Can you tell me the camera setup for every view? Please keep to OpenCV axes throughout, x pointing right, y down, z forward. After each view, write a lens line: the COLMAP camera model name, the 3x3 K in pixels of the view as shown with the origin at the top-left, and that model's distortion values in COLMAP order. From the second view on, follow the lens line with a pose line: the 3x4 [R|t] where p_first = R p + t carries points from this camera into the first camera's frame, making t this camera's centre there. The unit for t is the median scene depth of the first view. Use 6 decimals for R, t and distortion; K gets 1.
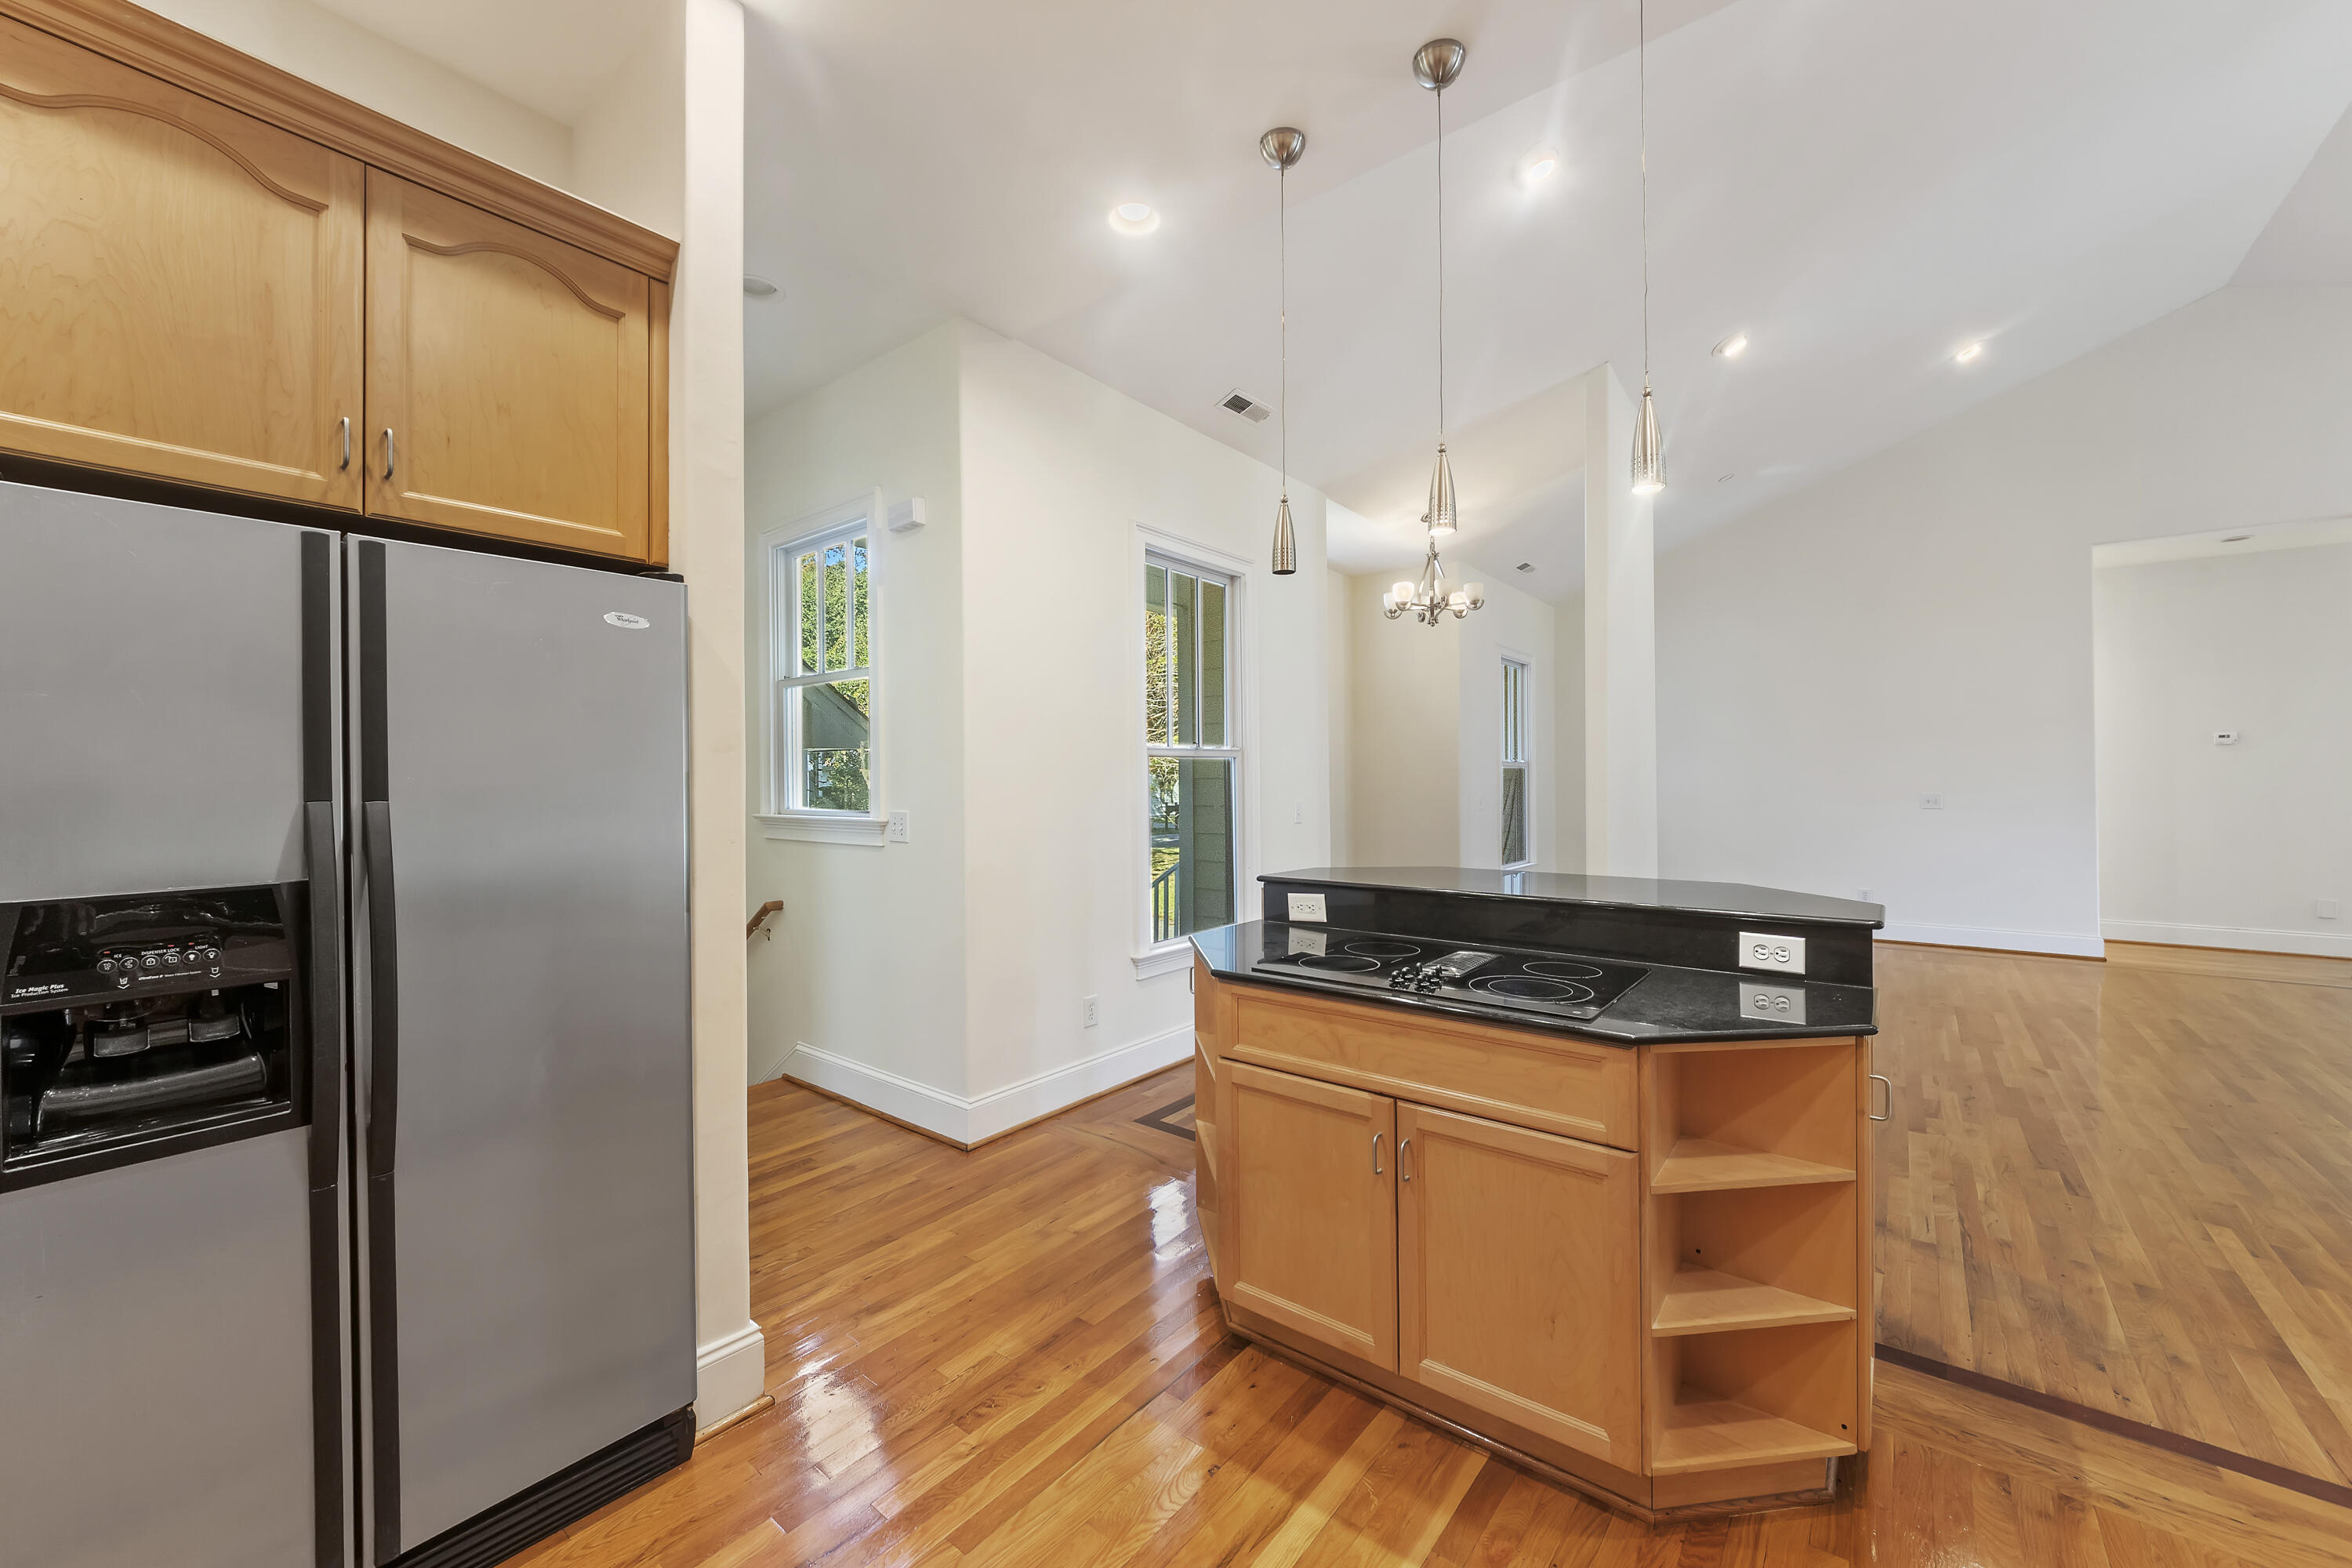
lens RADIAL K [[901.9, 0, 1136.9], [0, 901.9, 784.4], [0, 0, 1]] dist [0.001276, -0.001213]
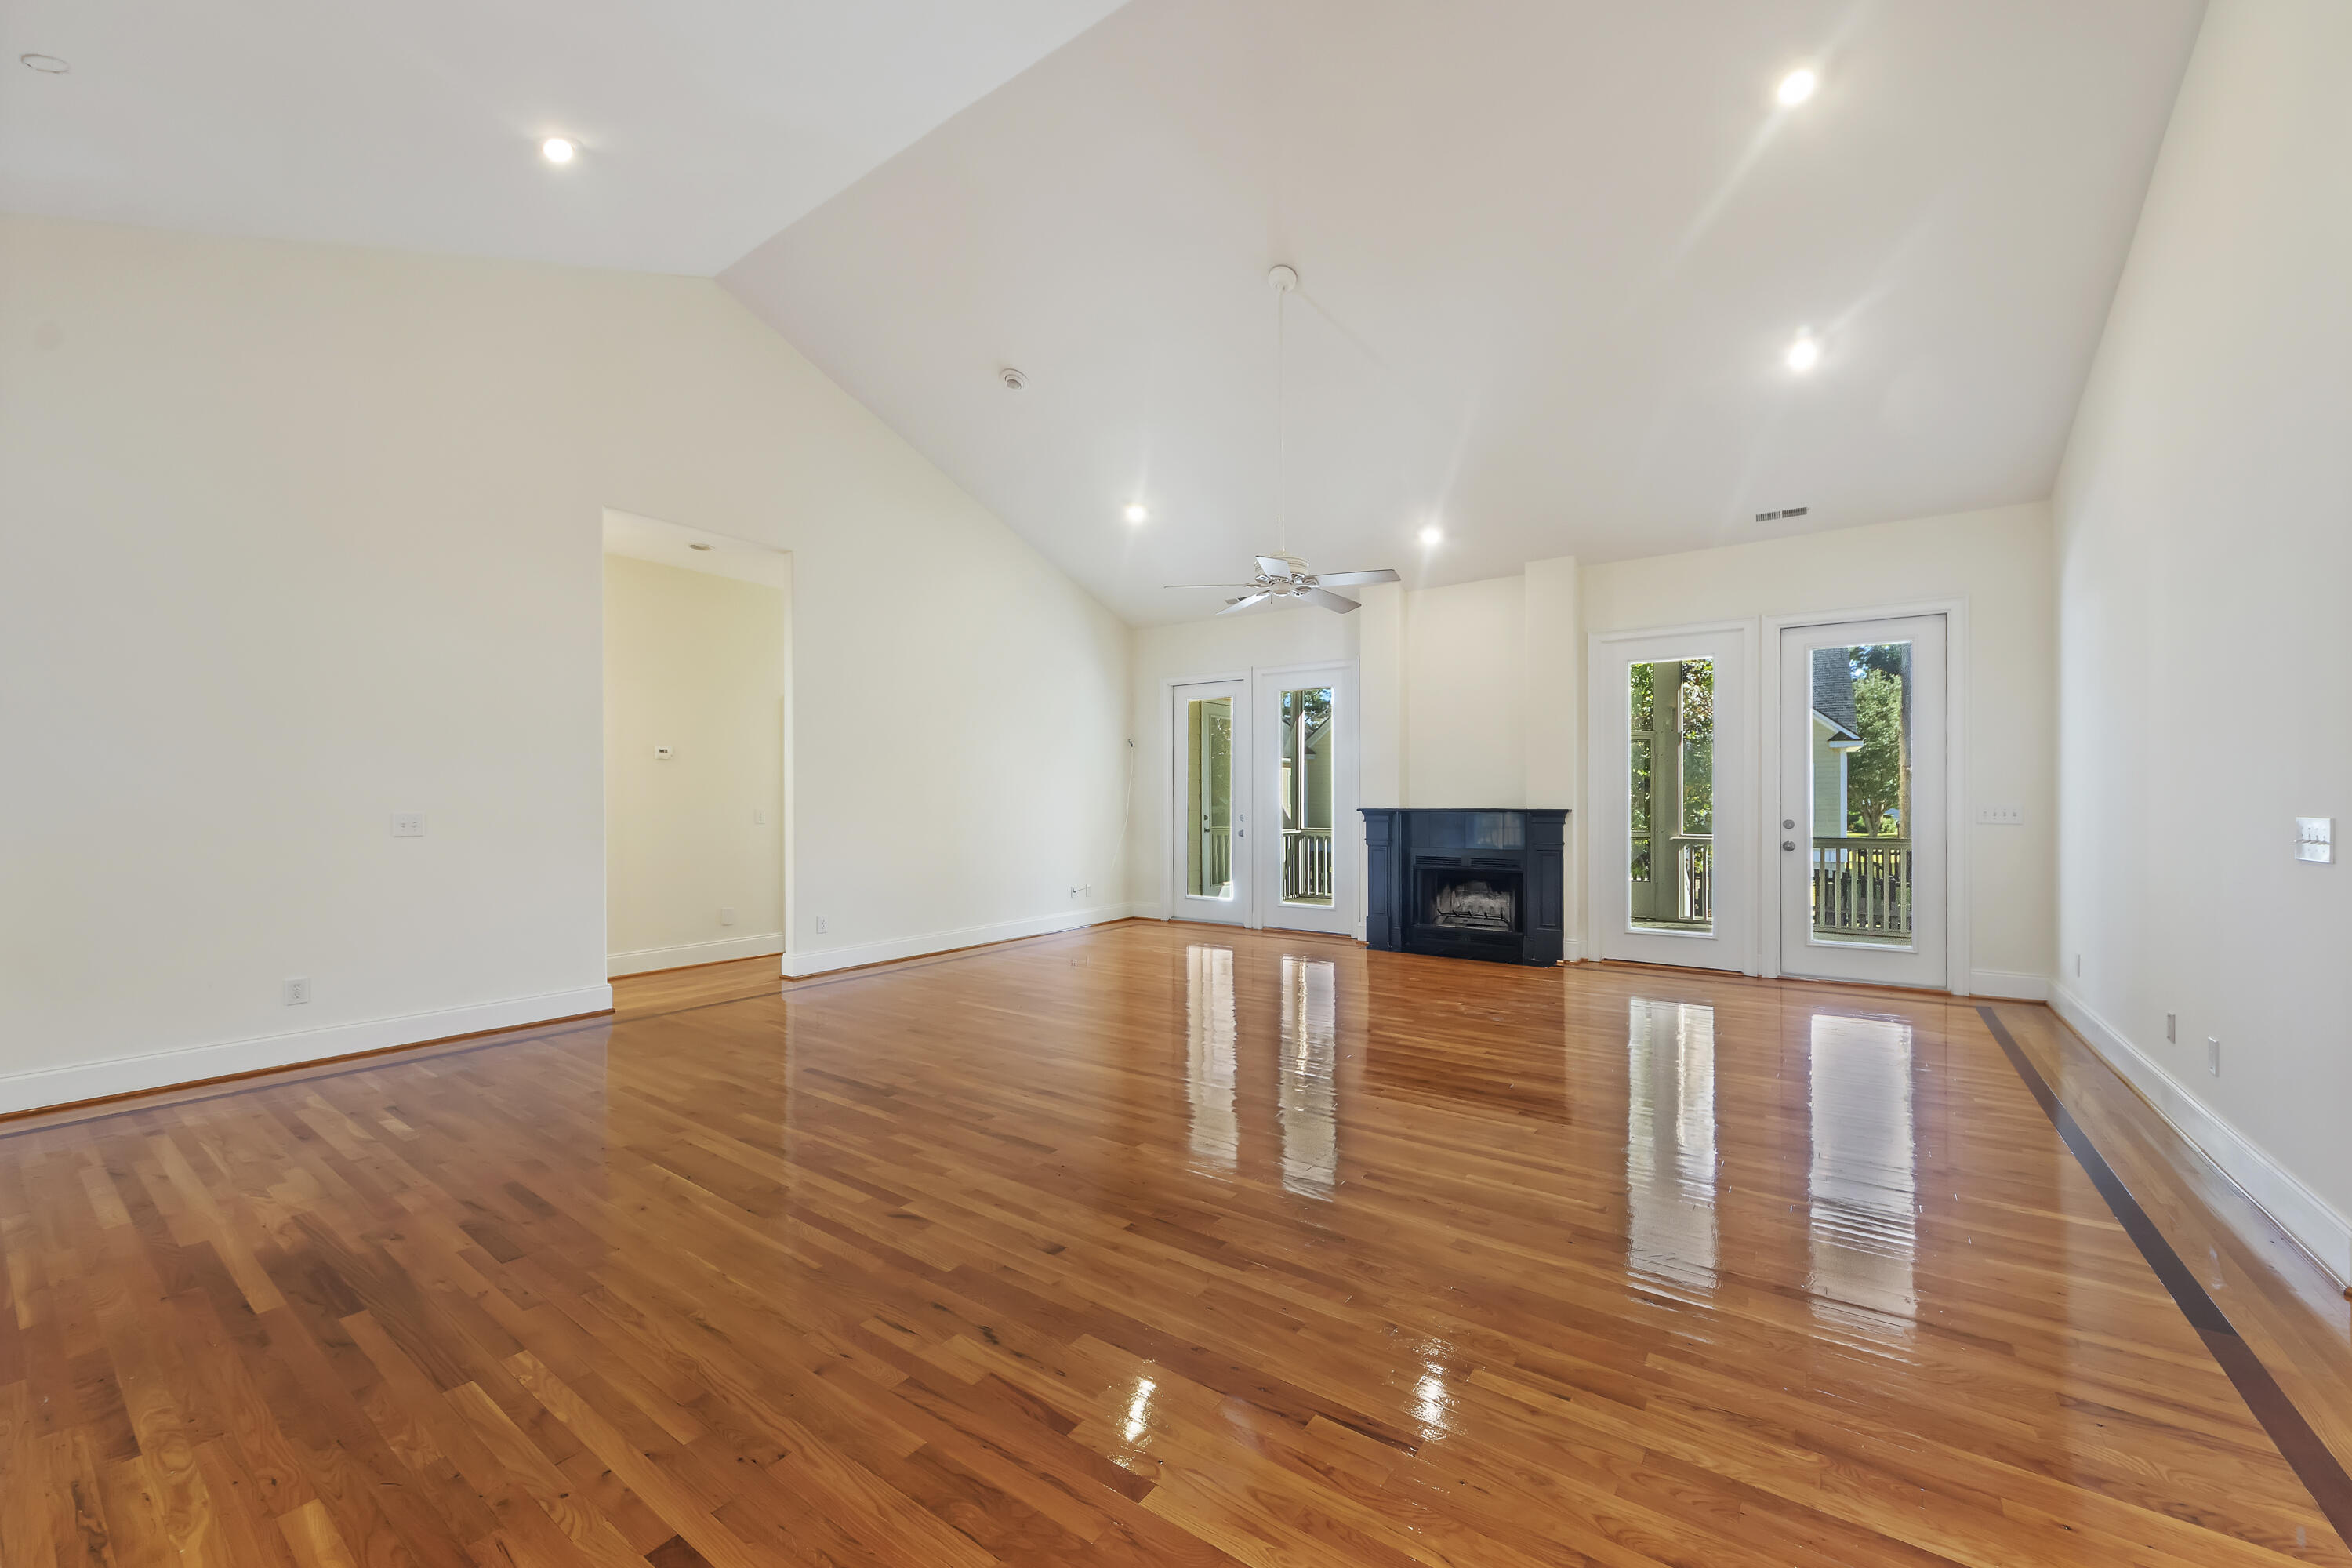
lens RADIAL K [[901.9, 0, 1179.1], [0, 901.9, 789.9], [0, 0, 1]] dist [0.001276, -0.001213]
pose [[-0.085211, 0.025789, 0.996029, 0.359889], [0.010222, 0.999635, -0.025008, 0.030123], [-0.996310, 0.008050, -0.085444, 0.945376]]
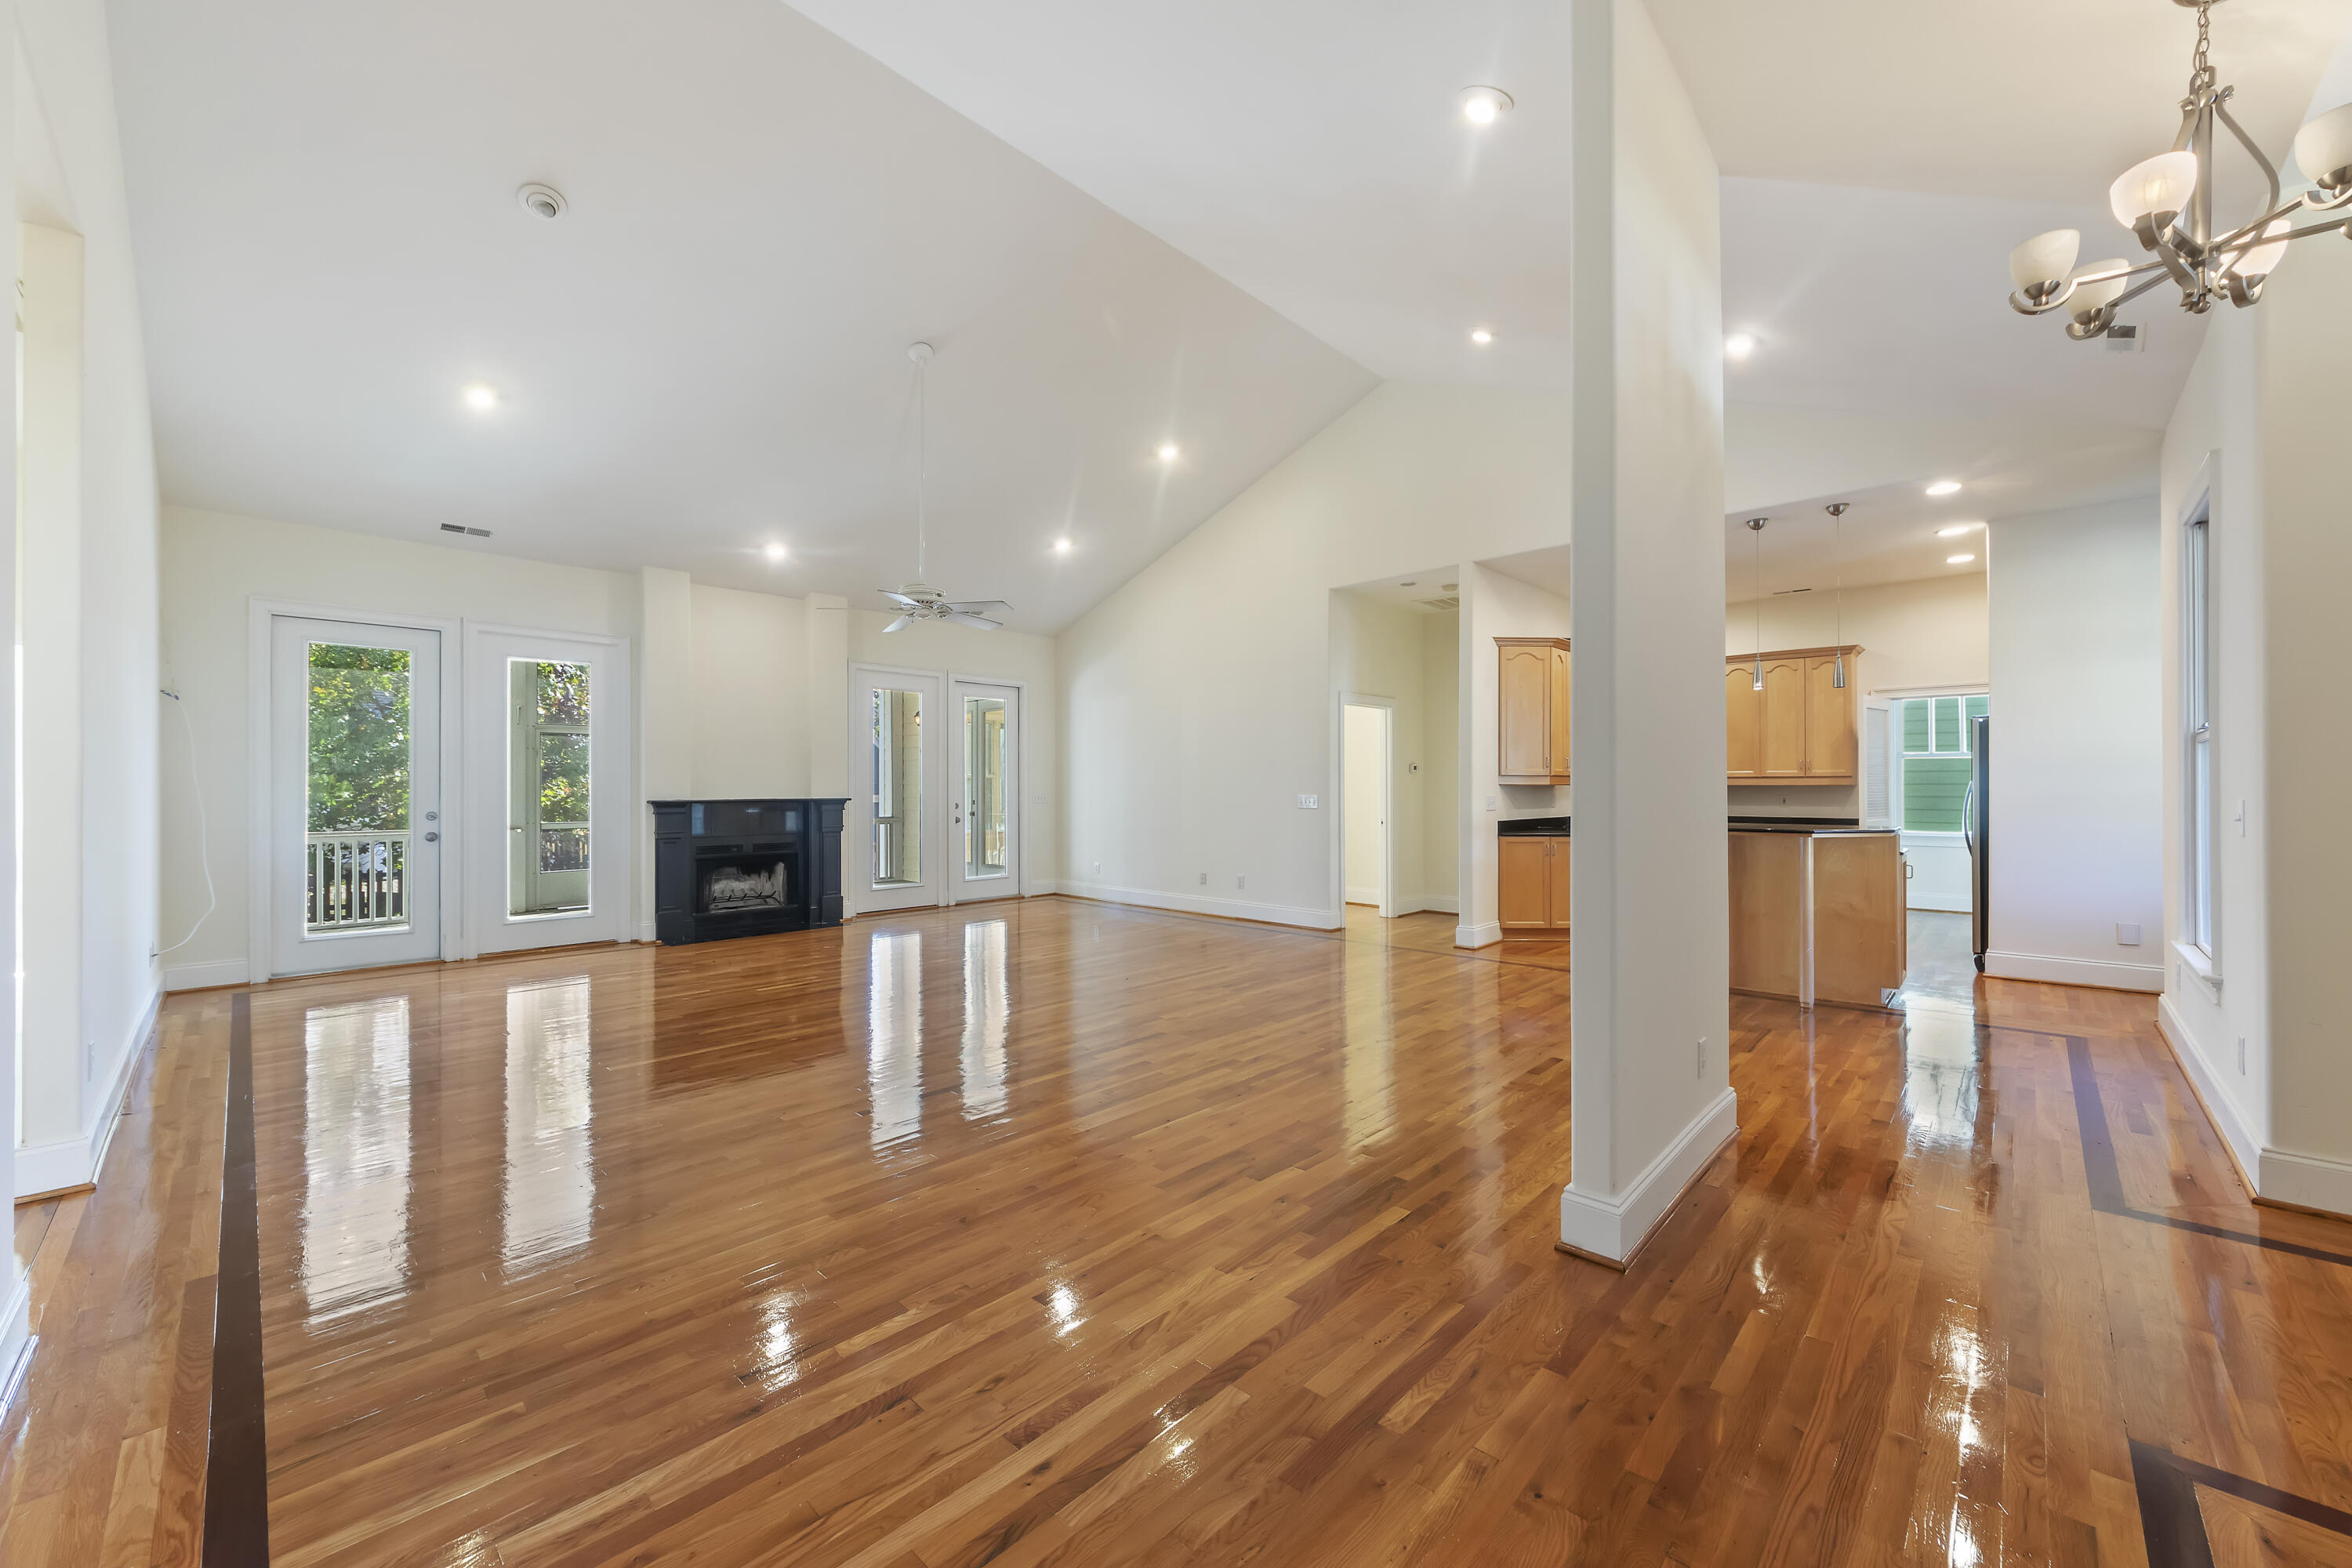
lens RADIAL K [[901.9, 0, 1178.8], [0, 901.9, 773.4], [0, 0, 1]] dist [0.001276, -0.001213]
pose [[-0.998126, 0.007476, 0.060728, 1.135403], [0.007650, 0.999967, 0.002627, -0.031056], [-0.060707, 0.003086, -0.998151, 2.257266]]
